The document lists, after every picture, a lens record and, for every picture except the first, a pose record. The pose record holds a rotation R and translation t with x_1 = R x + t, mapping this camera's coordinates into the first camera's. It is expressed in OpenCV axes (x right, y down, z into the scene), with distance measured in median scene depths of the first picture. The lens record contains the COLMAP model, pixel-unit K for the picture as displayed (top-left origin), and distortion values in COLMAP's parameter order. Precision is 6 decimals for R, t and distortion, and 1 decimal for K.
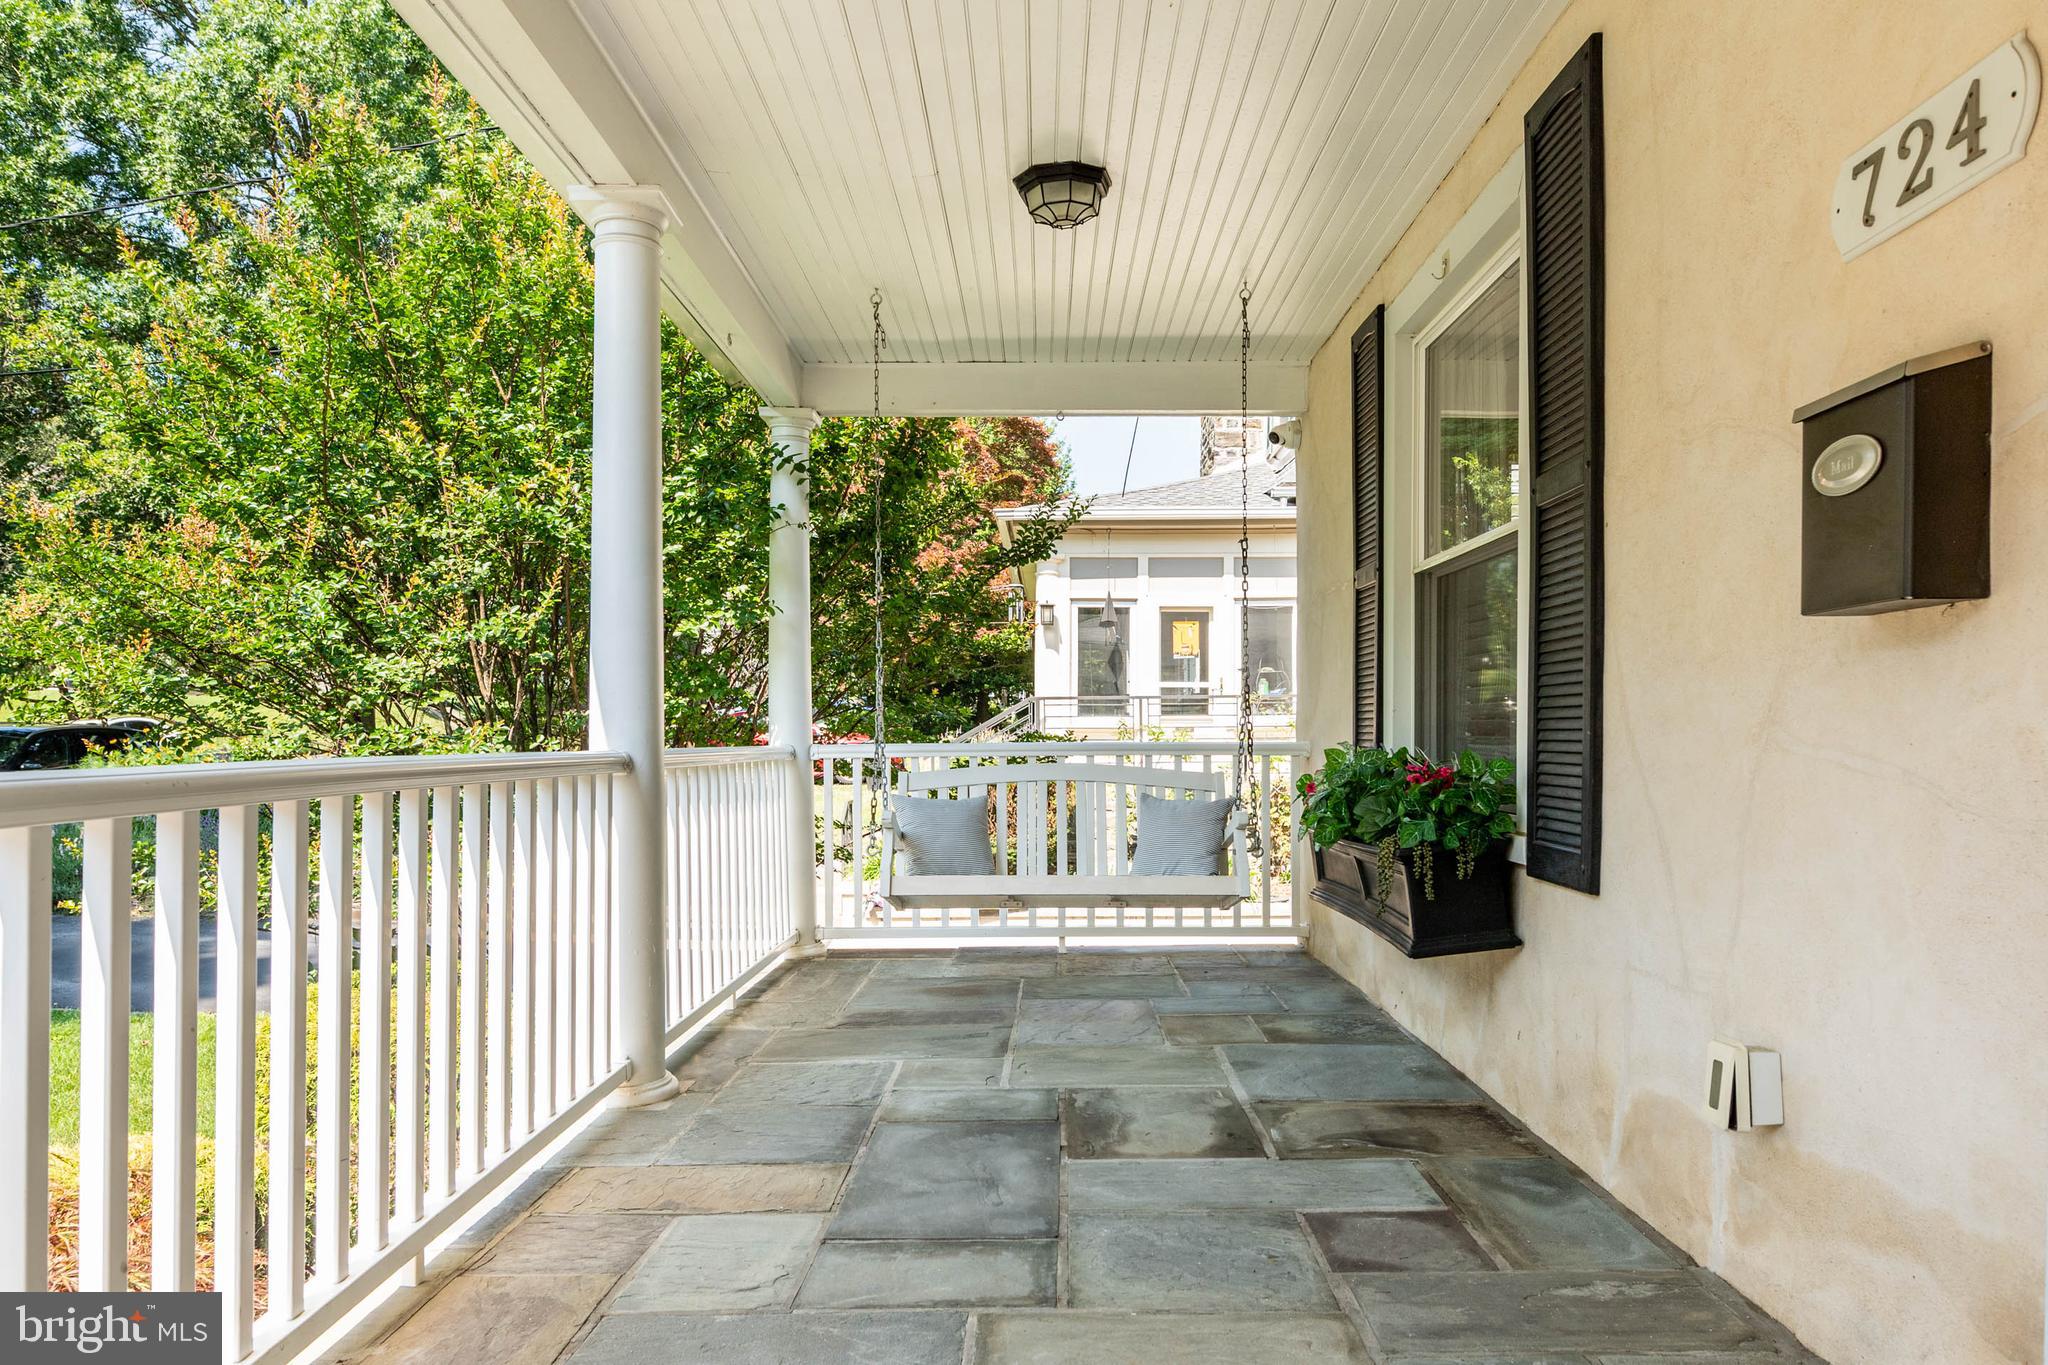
lens RADIAL K [[1185.3, 0, 1021.6], [0, 1185.3, 667.9], [0, 0, 1]] dist [0.001054, -0.001541]
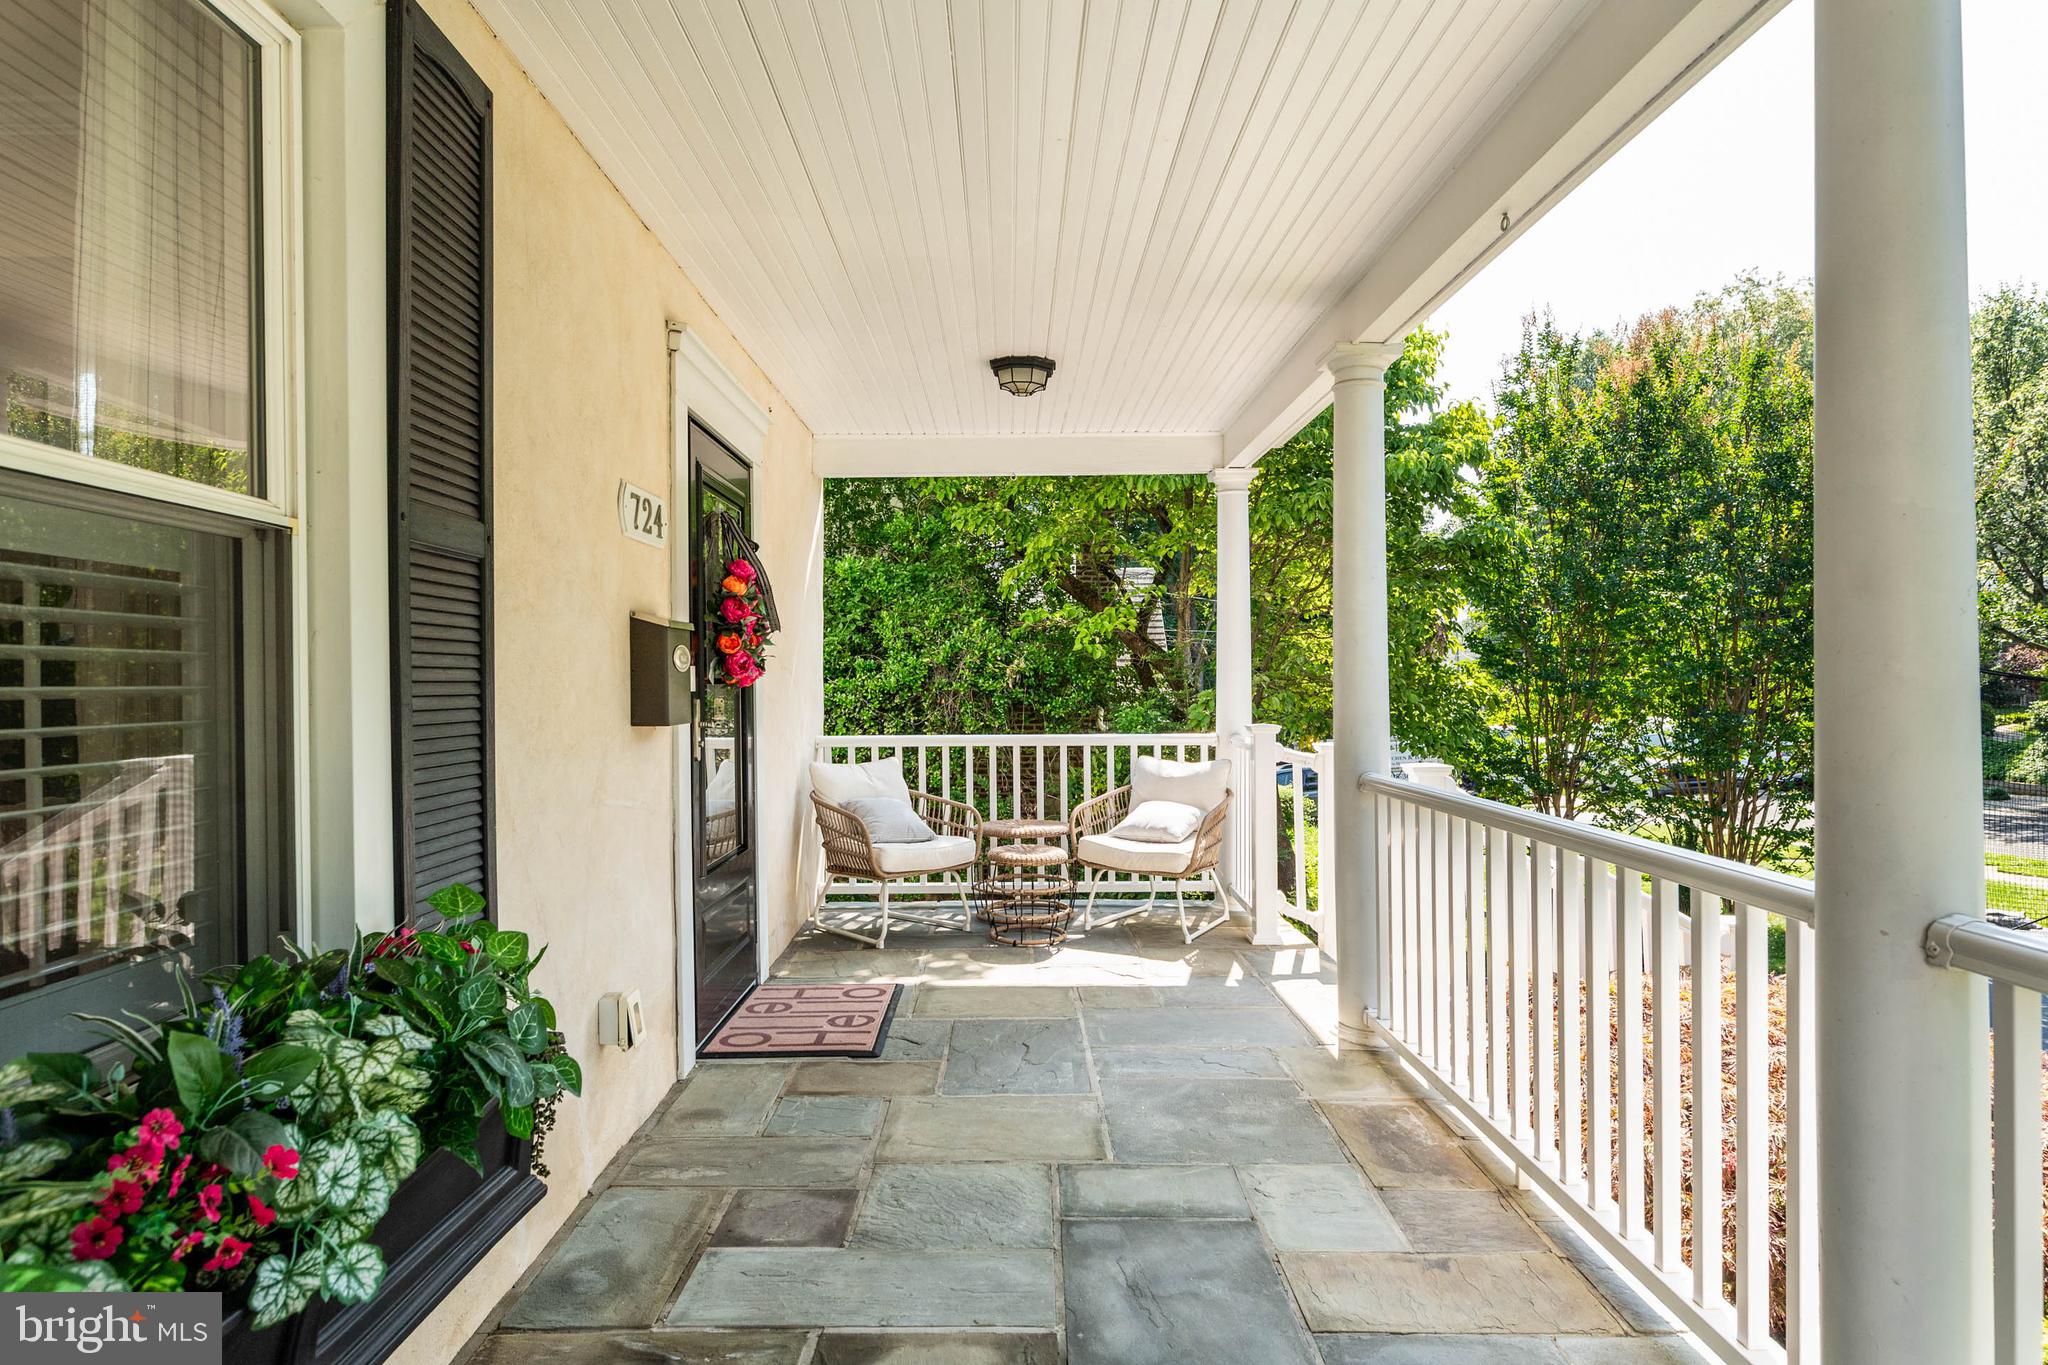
lens RADIAL K [[1185.3, 0, 1021.6], [0, 1185.3, 667.9], [0, 0, 1]] dist [0.001054, -0.001541]
pose [[-0.999505, 0.011486, -0.029278, 0.096172], [0.013198, 0.998173, -0.058967, -0.011561], [0.028547, -0.059324, -0.997831, 2.164741]]
